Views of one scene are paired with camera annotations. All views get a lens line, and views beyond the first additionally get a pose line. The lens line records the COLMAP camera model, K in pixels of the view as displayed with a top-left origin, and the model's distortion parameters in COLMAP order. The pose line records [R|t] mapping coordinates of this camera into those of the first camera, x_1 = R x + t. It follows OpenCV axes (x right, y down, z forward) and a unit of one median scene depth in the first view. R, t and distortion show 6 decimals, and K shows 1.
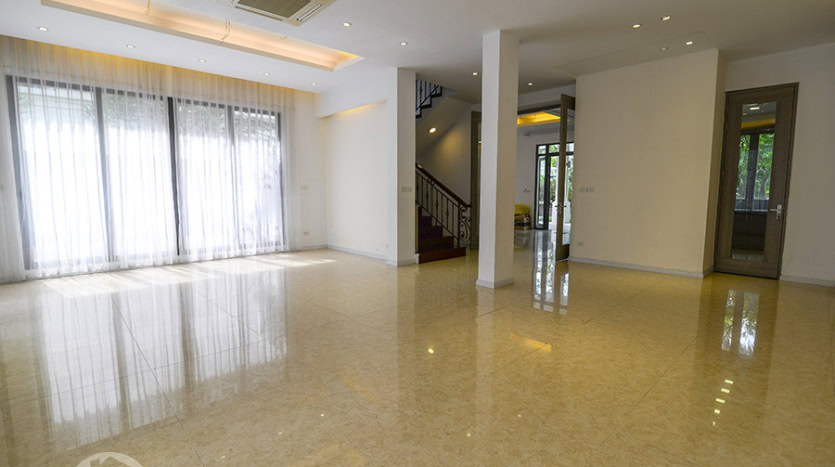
lens RADIAL K [[394.6, 0, 417.5], [0, 394.6, 233.5], [0, 0, 1]] dist [-0.023738, -0.000368]
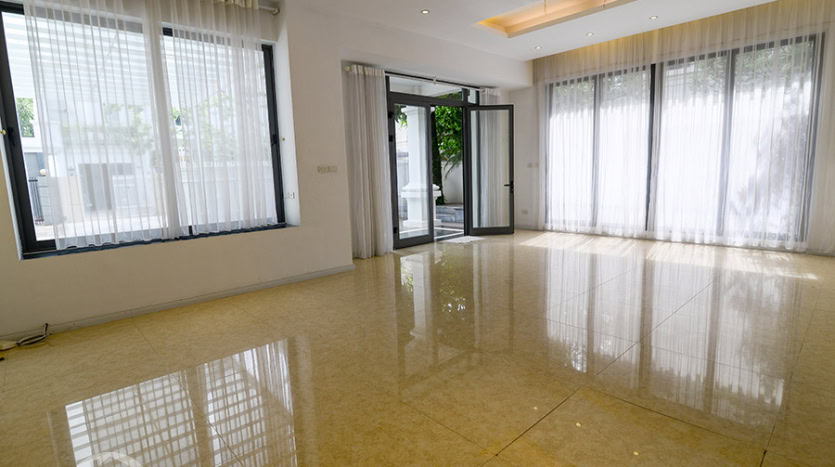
lens RADIAL K [[422.7, 0, 417.5], [0, 422.7, 233.5], [0, 0, 1]] dist [0.002701, 0.000431]
pose [[-0.012320, 0.144509, -0.989427, 0.451547], [-0.073220, 0.986715, 0.145025, -0.049652], [0.997240, 0.074232, -0.001576, 0.456535]]
